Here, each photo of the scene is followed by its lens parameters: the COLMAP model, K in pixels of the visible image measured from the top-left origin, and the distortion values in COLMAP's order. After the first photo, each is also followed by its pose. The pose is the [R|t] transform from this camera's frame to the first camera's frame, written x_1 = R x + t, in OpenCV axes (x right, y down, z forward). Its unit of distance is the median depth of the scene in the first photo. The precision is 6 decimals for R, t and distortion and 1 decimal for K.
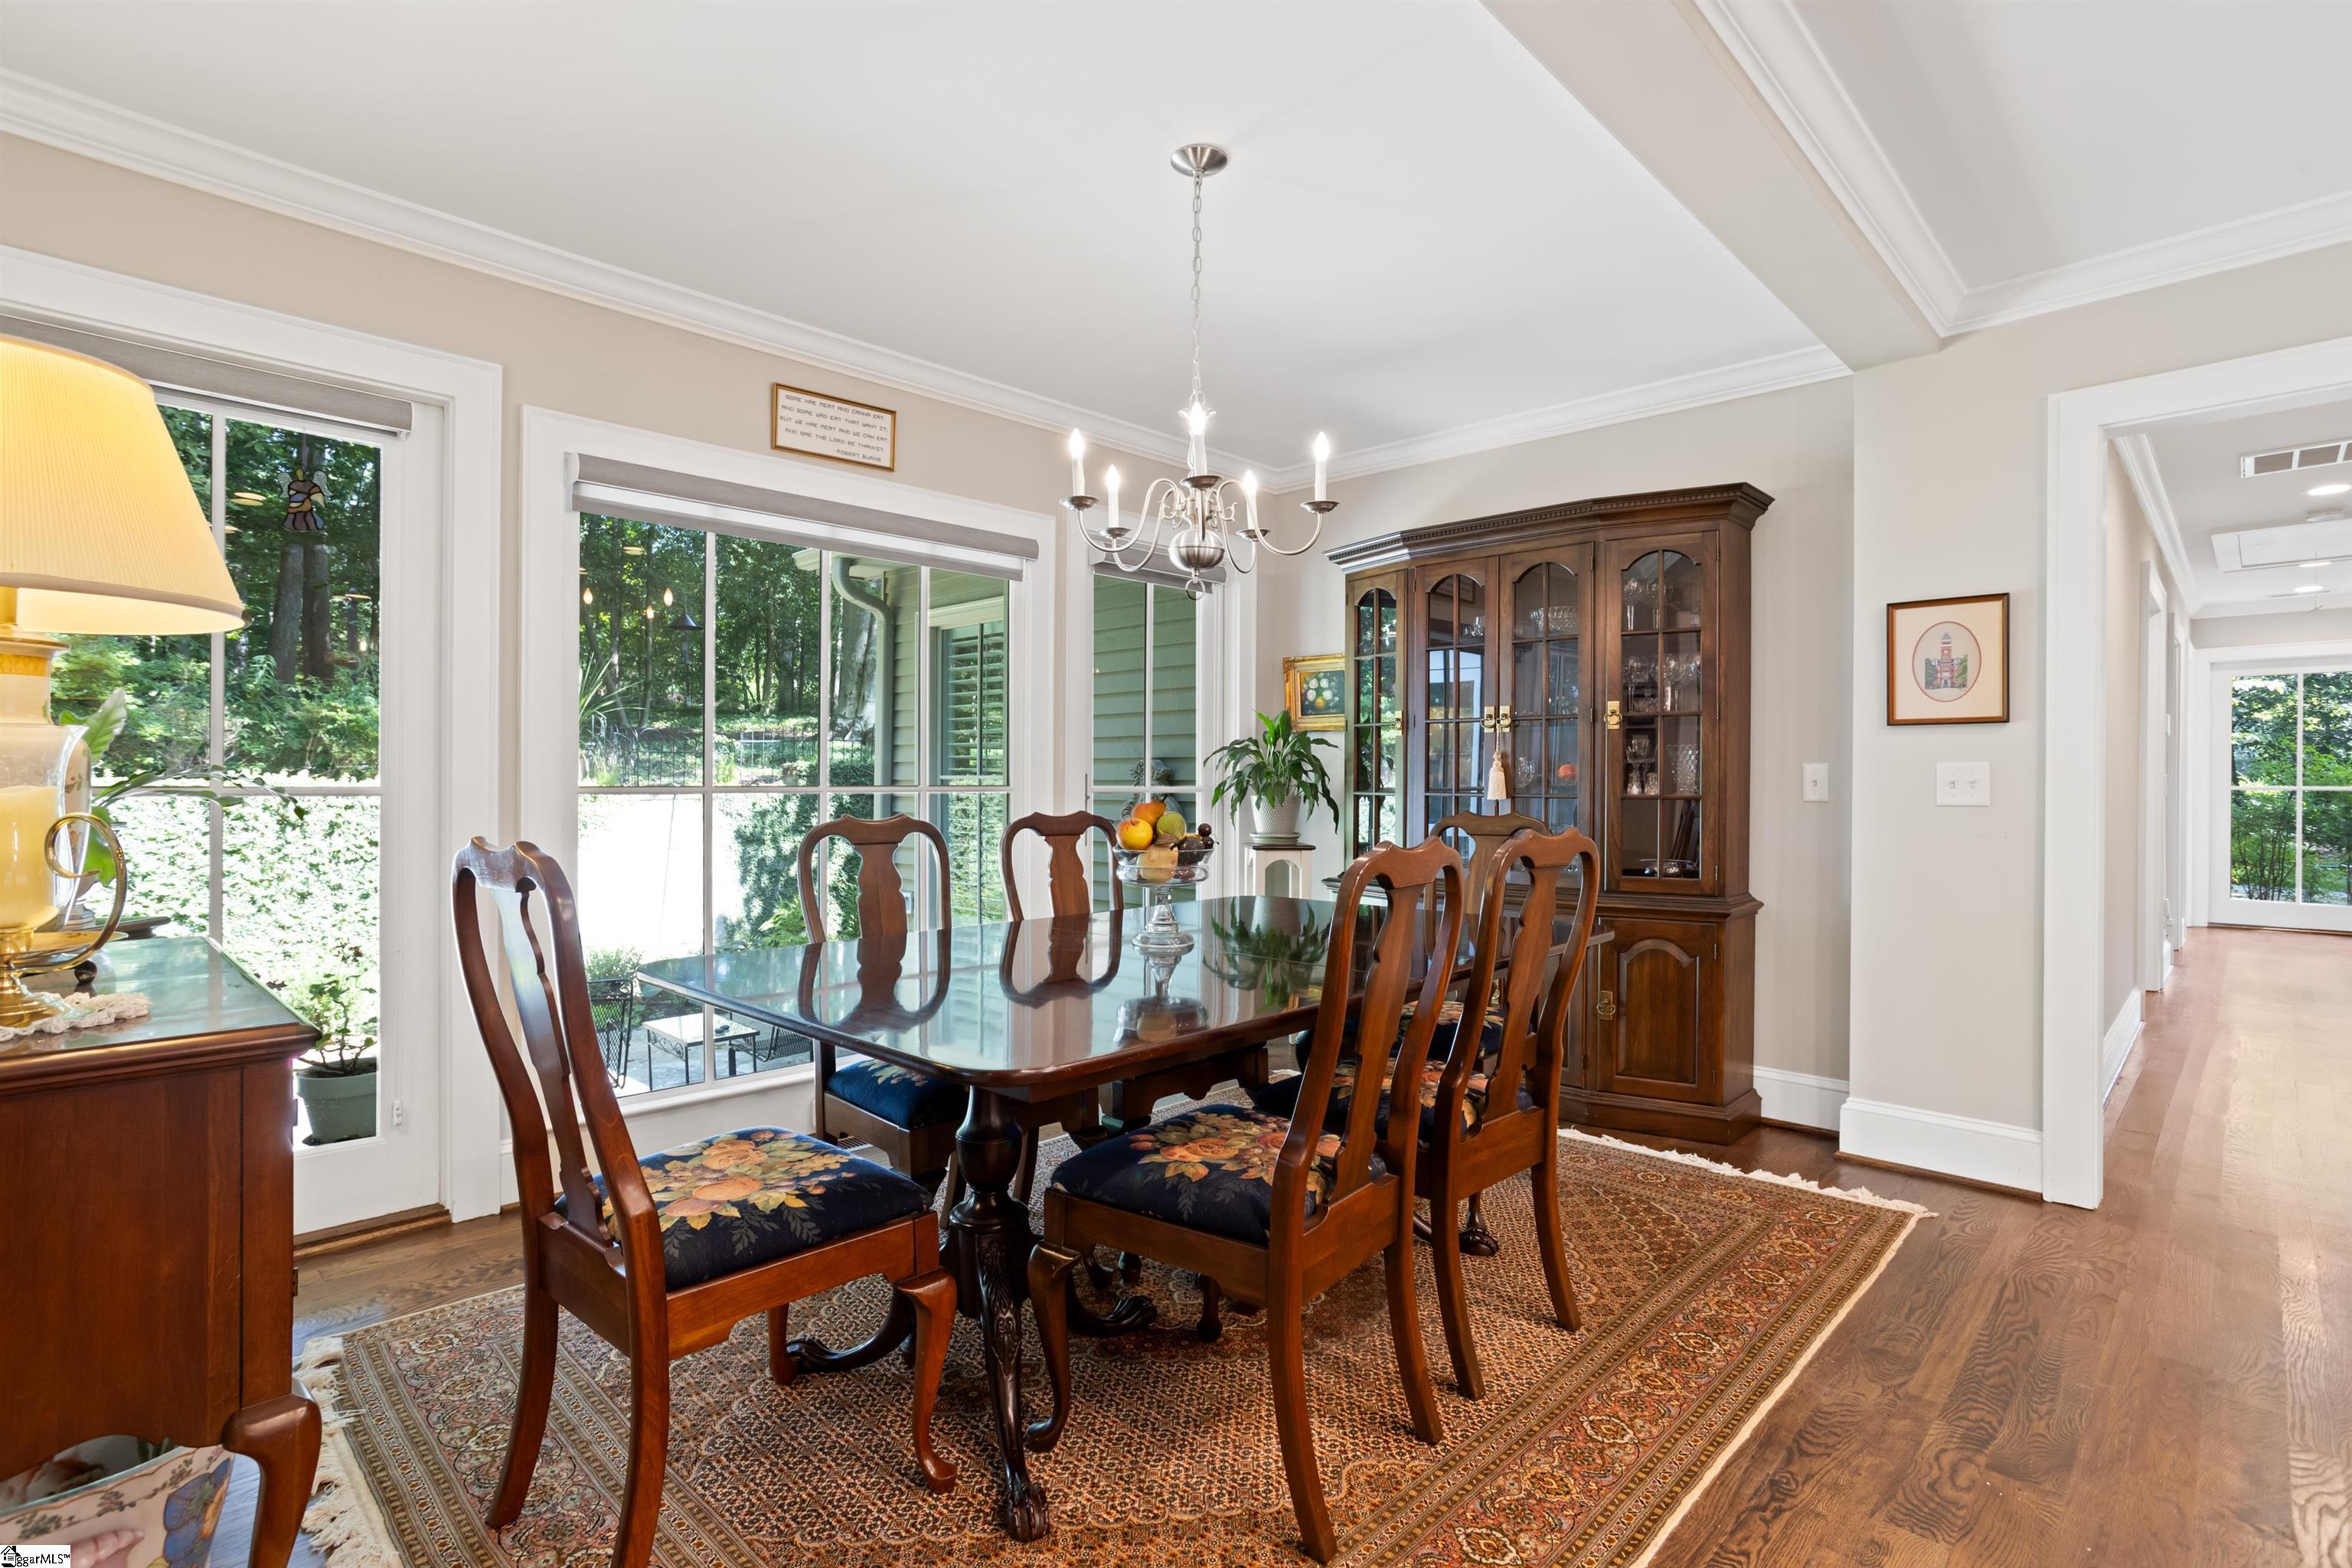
lens RADIAL K [[1139.6, 0, 1177.5], [0, 1139.6, 781.8], [0, 0, 1]] dist [-0.002557, -0.000173]
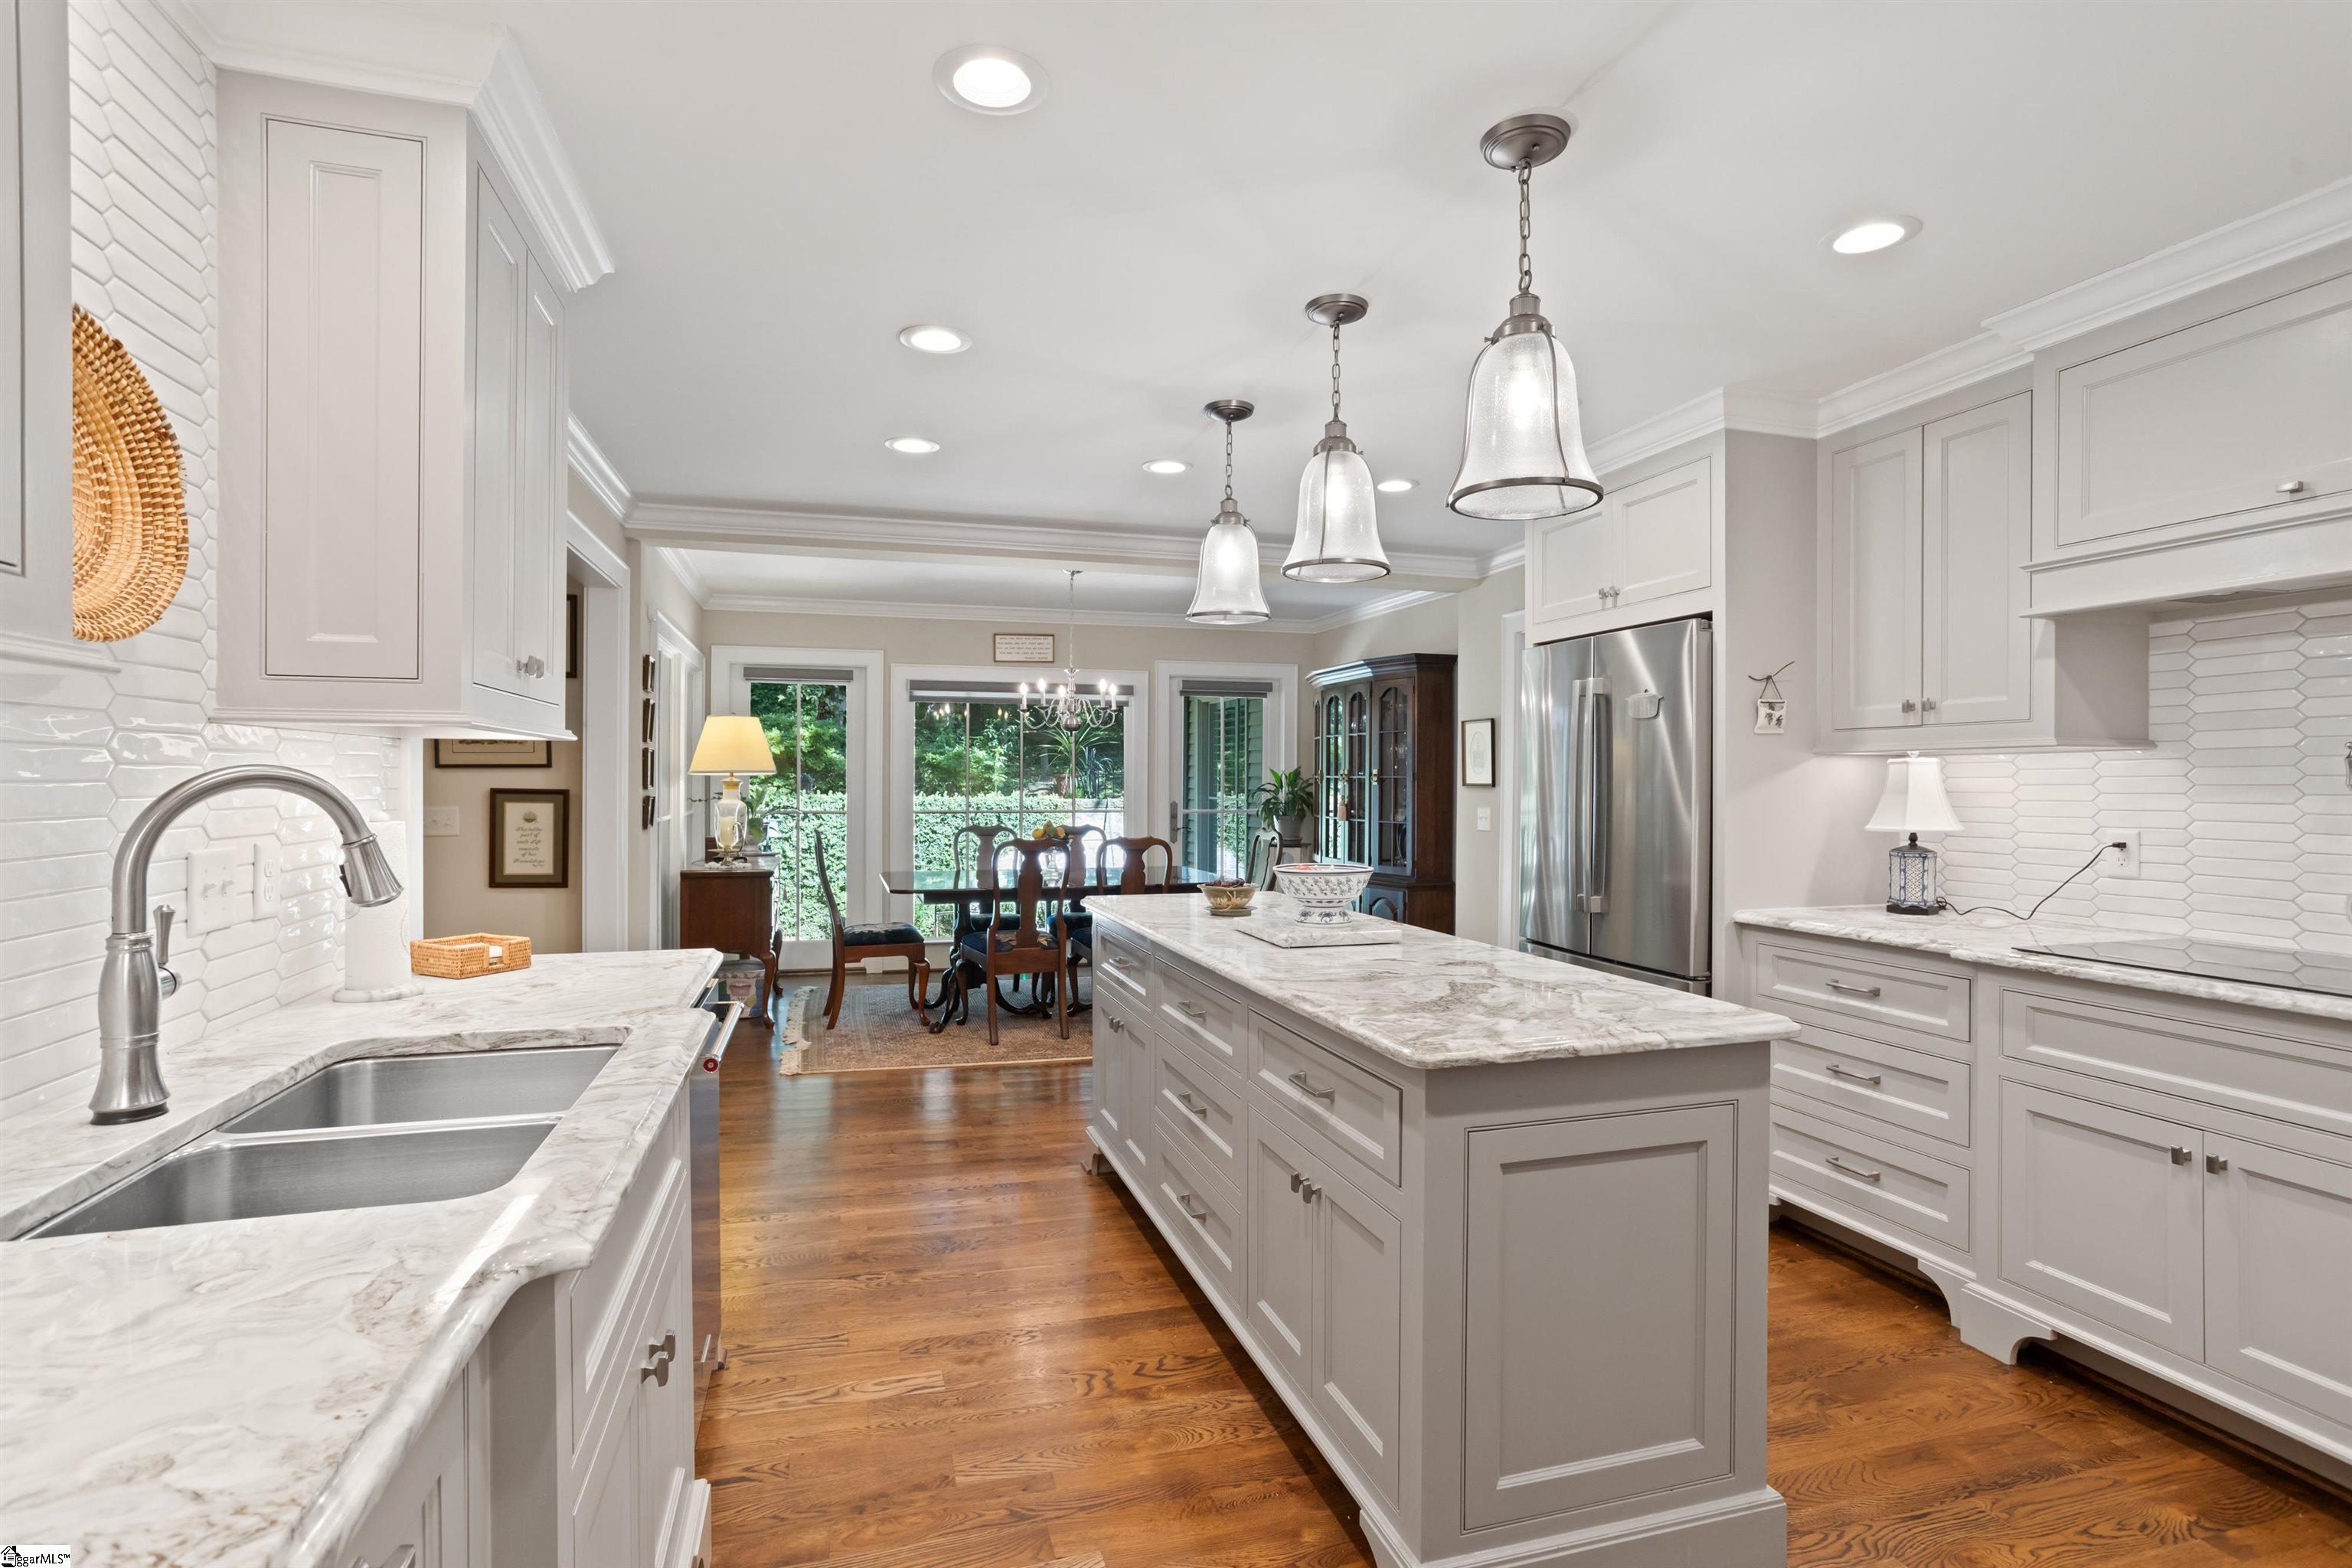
lens RADIAL K [[1139.6, 0, 1172.7], [0, 1139.6, 787.6], [0, 0, 1]] dist [-0.002557, -0.000173]
pose [[0.866210, 0.002280, -0.499676, 1.202477], [-0.002915, 0.999996, -0.000491, -0.048000], [0.499672, 0.001882, 0.866212, -0.869993]]
